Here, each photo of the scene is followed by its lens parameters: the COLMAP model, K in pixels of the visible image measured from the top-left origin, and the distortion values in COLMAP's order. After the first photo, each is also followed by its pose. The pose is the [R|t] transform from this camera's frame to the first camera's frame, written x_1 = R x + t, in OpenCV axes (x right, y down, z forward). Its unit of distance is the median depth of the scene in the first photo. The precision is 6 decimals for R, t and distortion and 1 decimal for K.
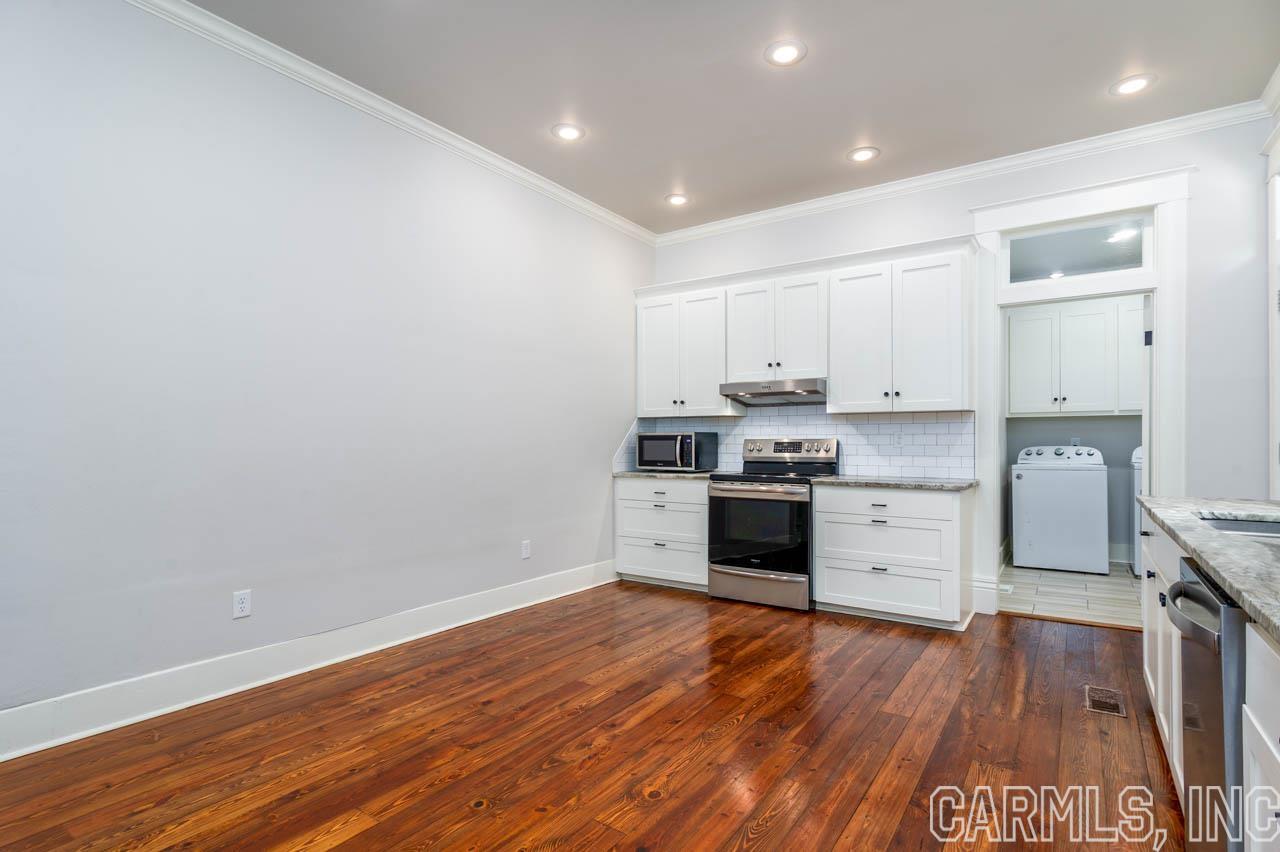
lens RADIAL K [[628.7, 0, 645.9], [0, 628.7, 443.7], [0, 0, 1]] dist [0.003287, 0.002537]
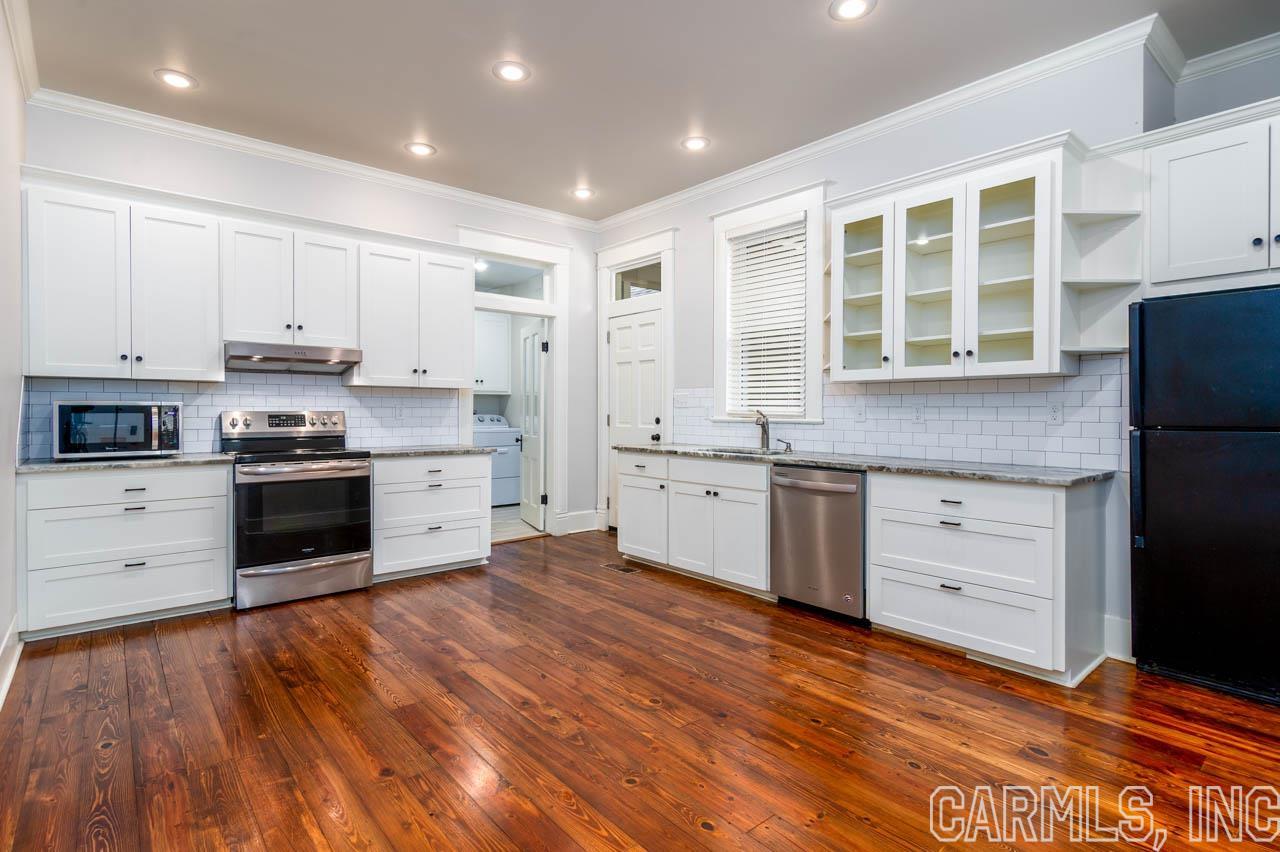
lens RADIAL K [[628.7, 0, 624.5], [0, 628.7, 417.2], [0, 0, 1]] dist [0.003287, 0.002537]
pose [[0.278477, -0.005894, 0.960425, -0.574784], [0.004295, 0.999979, 0.004892, -0.001713], [-0.960433, 0.002763, 0.278496, 0.347673]]
